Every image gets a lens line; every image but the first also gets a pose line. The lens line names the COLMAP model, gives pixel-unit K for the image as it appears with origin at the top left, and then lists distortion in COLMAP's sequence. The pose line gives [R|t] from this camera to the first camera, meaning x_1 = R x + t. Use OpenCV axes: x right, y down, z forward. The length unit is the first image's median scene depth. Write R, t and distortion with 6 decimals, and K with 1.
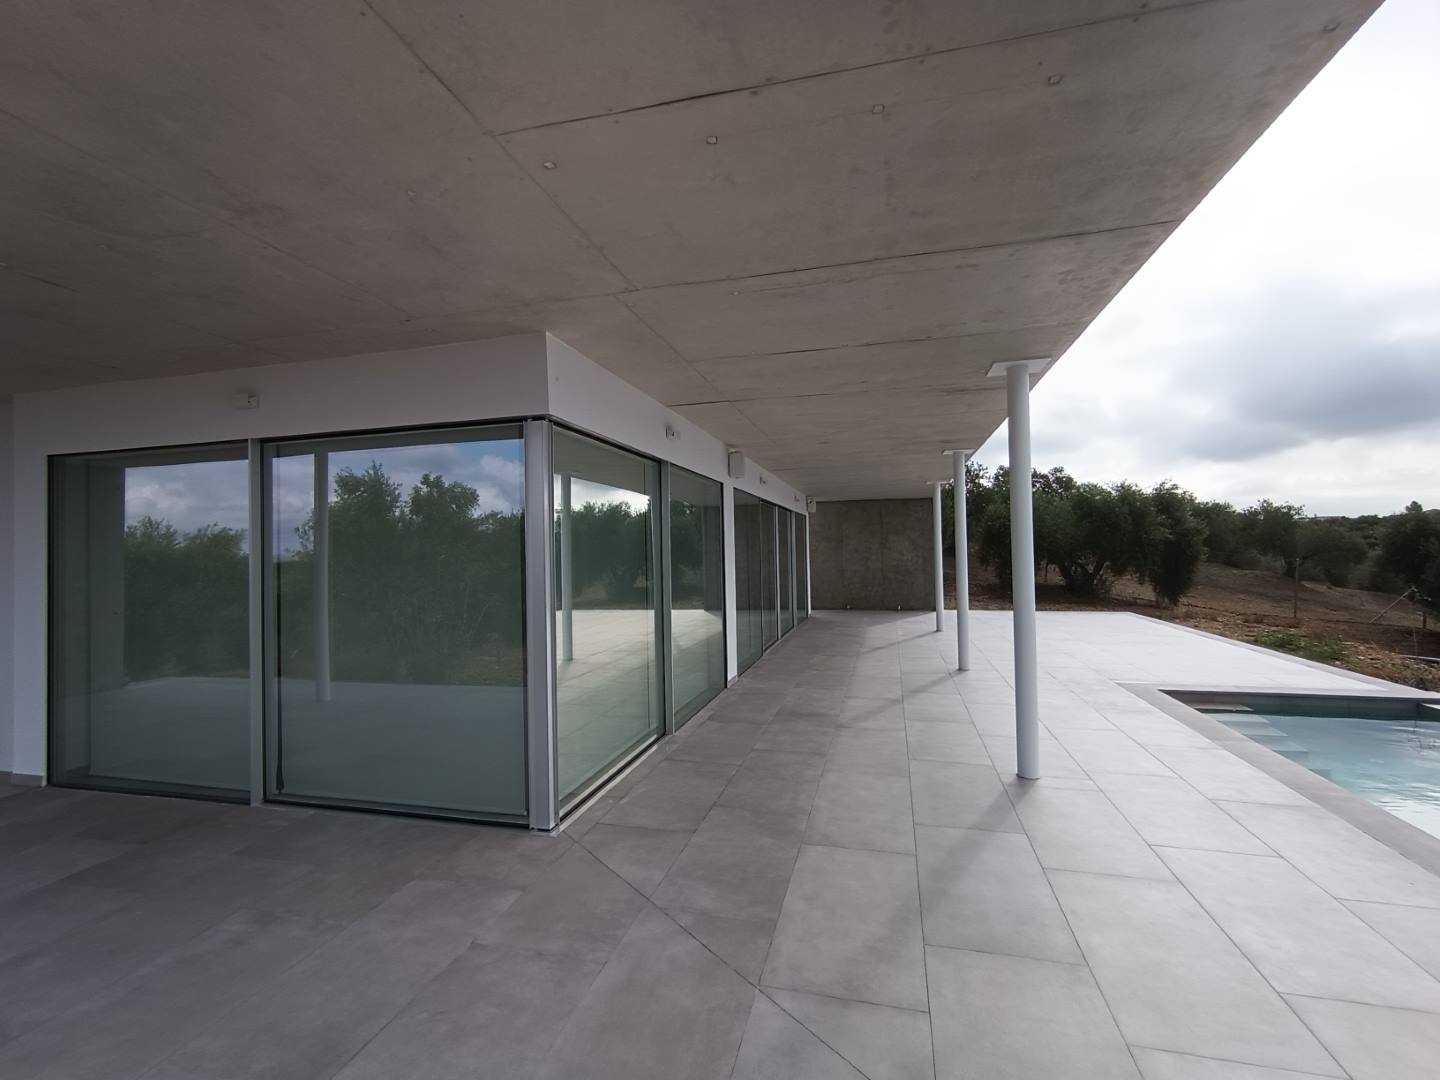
lens RADIAL K [[659.5, 0, 712.4], [0, 659.5, 537.0], [0, 0, 1]] dist [0.000547, 0.000609]
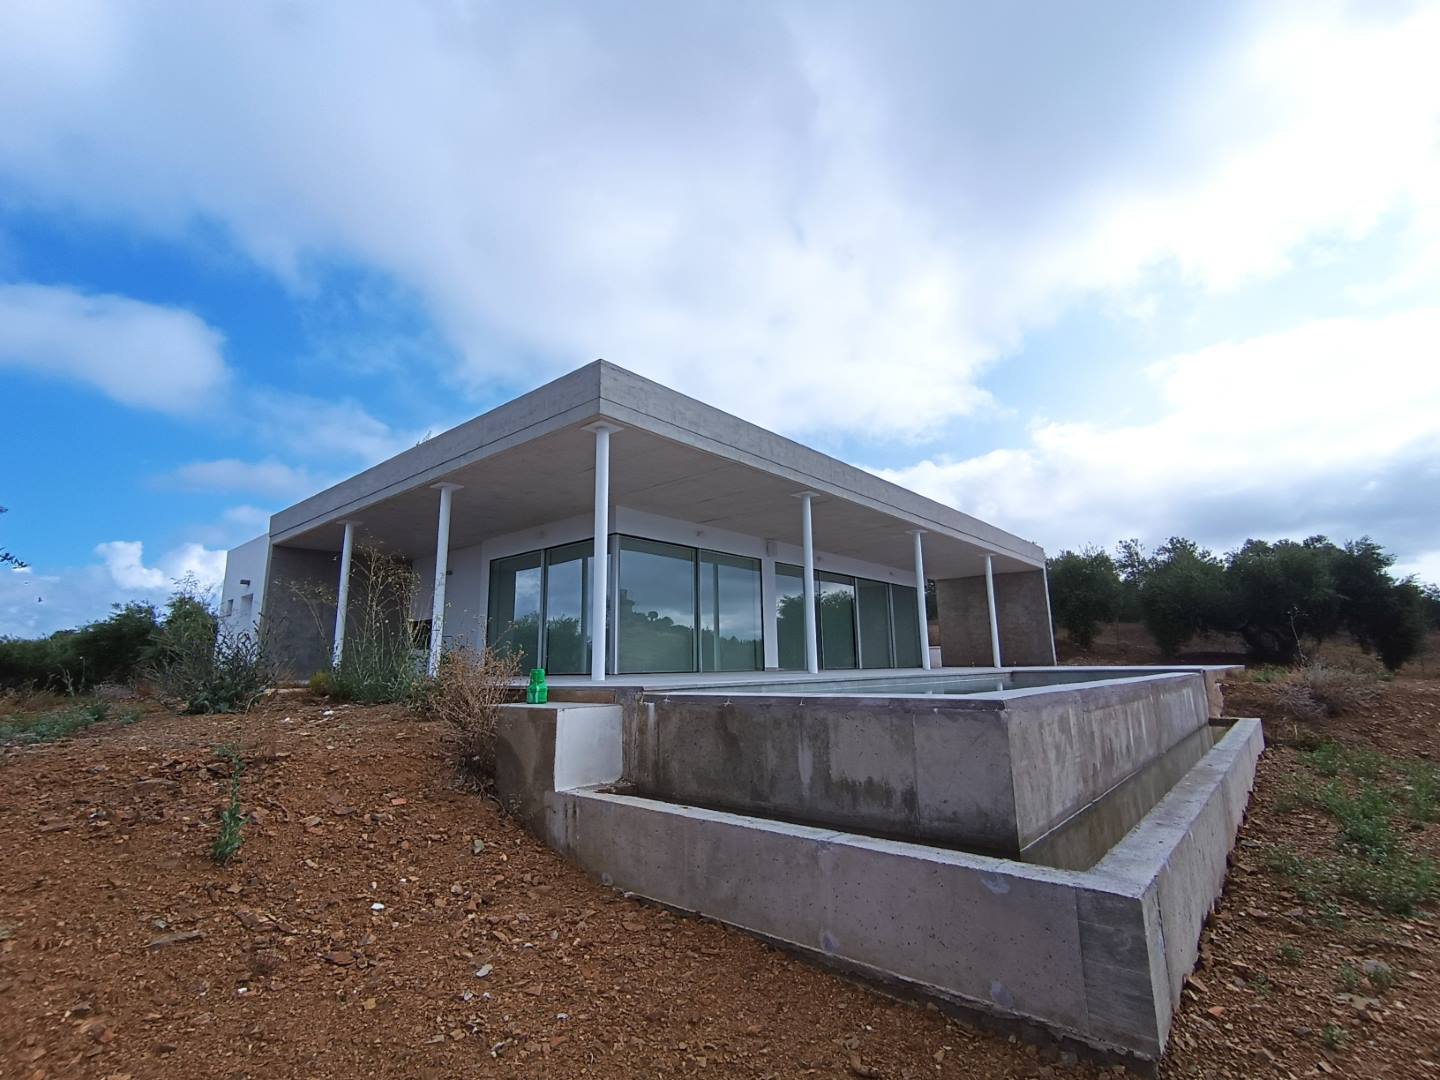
lens RADIAL K [[659.5, 0, 712.4], [0, 659.5, 537.0], [0, 0, 1]] dist [0.000547, 0.000609]
pose [[0.896176, -0.081291, -0.436188, 0.323362], [0.007871, 0.985831, -0.167554, 0.076249], [0.443628, 0.146725, 0.884119, -0.324514]]
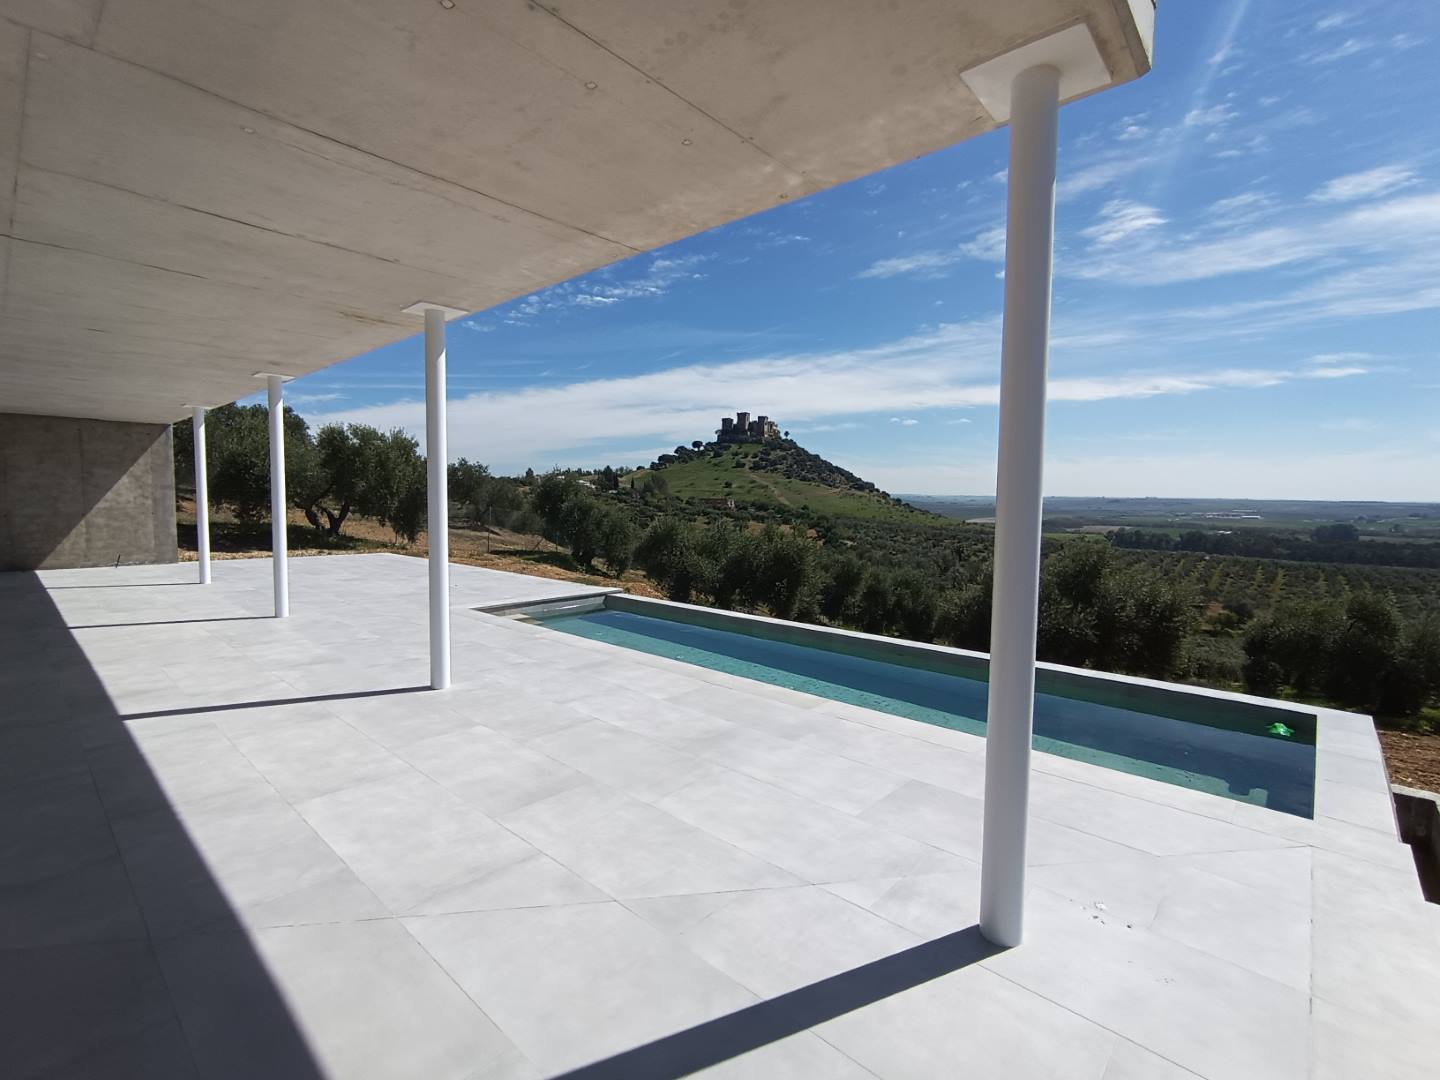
lens RADIAL K [[659.5, 0, 712.4], [0, 659.5, 537.0], [0, 0, 1]] dist [0.000547, 0.000609]
pose [[0.465285, -0.033219, 0.884537, -0.074334], [-0.036727, 0.997710, 0.056789, 0.007511], [-0.884398, -0.058910, 0.463000, 0.023811]]
